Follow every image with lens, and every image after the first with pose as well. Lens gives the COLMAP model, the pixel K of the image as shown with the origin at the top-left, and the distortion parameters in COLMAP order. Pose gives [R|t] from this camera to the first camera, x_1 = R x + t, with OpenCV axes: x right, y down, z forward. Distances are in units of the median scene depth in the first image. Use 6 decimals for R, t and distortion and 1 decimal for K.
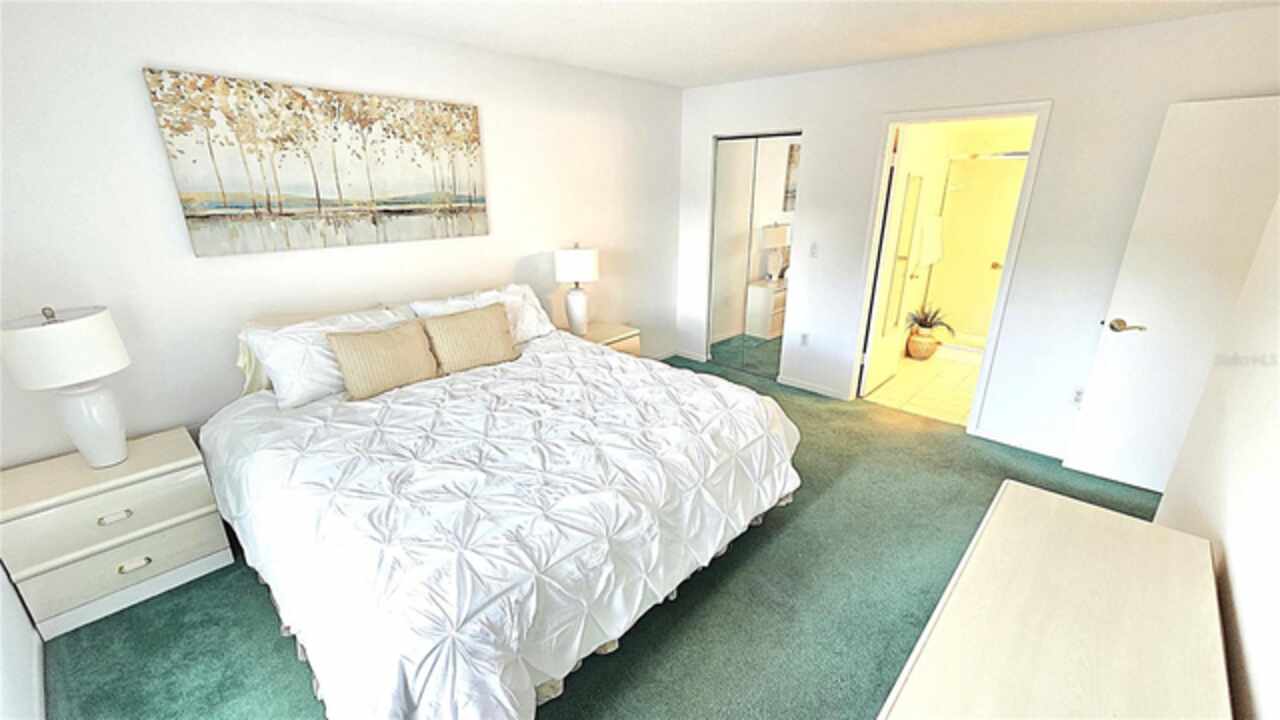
lens RADIAL K [[522.5, 0, 642.2], [0, 522.5, 365.1], [0, 0, 1]] dist [-0.002797, 0.001378]
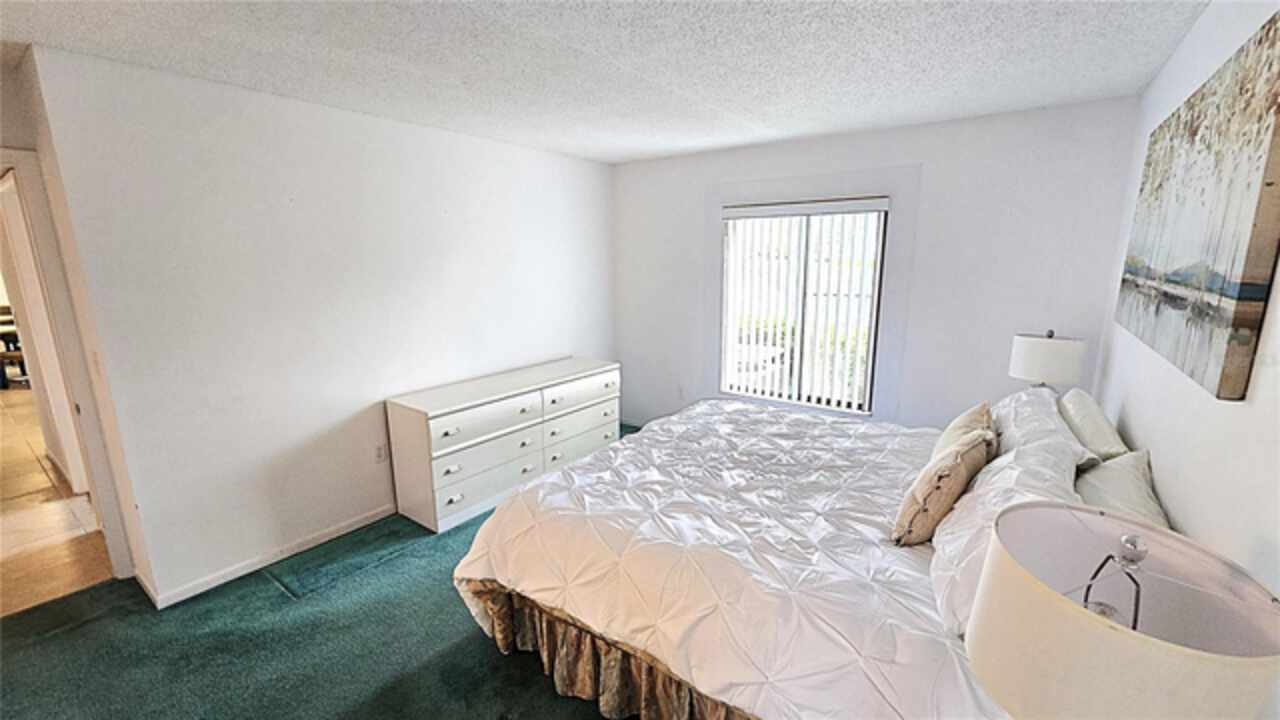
lens RADIAL K [[522.5, 0, 642.9], [0, 522.5, 361.2], [0, 0, 1]] dist [-0.002797, 0.001378]
pose [[-0.994475, 0.024338, -0.102110, 0.088835], [-0.031024, 0.861153, 0.507399, -0.486818], [0.100281, 0.507763, -0.855640, 1.431999]]
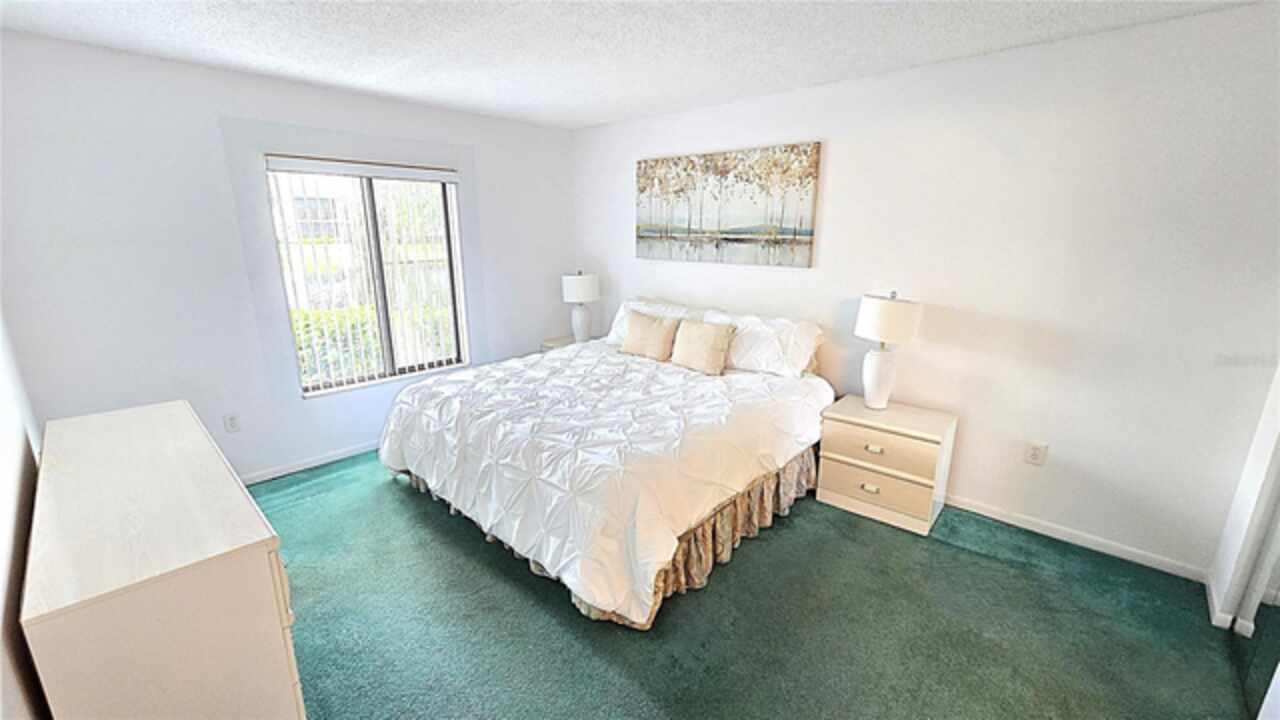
lens RADIAL K [[522.5, 0, 645.5], [0, 522.5, 361.9], [0, 0, 1]] dist [-0.002797, 0.001378]
pose [[-0.001422, 0.246219, -0.969213, 0.829602], [-0.332607, 0.913916, 0.232660, -0.251691], [0.943065, 0.322698, 0.080594, 0.808330]]
